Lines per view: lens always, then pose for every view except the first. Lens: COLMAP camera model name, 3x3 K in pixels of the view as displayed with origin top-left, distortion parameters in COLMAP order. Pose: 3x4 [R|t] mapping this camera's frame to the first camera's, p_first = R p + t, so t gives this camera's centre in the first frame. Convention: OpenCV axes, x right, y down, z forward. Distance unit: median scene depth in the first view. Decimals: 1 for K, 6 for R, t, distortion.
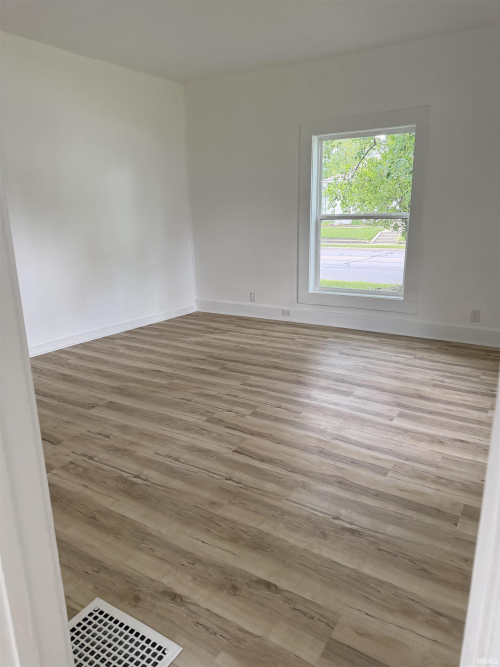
lens RADIAL K [[462.7, 0, 244.8], [0, 462.7, 335.6], [0, 0, 1]] dist [0.006518, -0.004328]
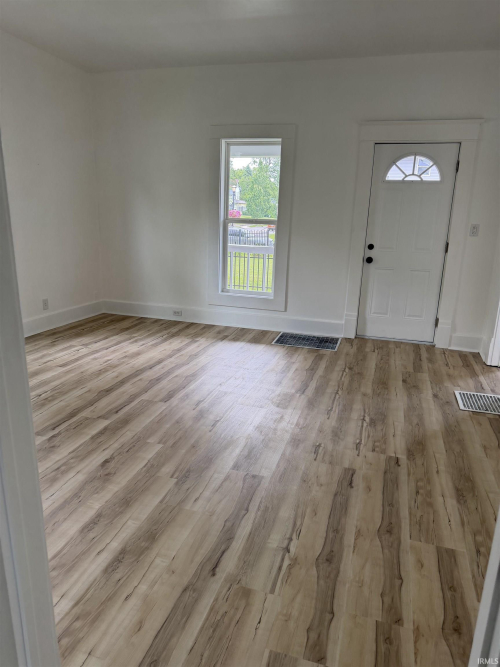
lens RADIAL K [[446.7, 0, 250.0], [0, 446.7, 333.5], [0, 0, 1]] dist [0.074900, -0.000927]
pose [[-0.237288, -0.250112, 0.938690, -0.816265], [0.231141, 0.924000, 0.304627, -0.242615], [-0.943540, 0.289254, -0.161443, 0.908551]]
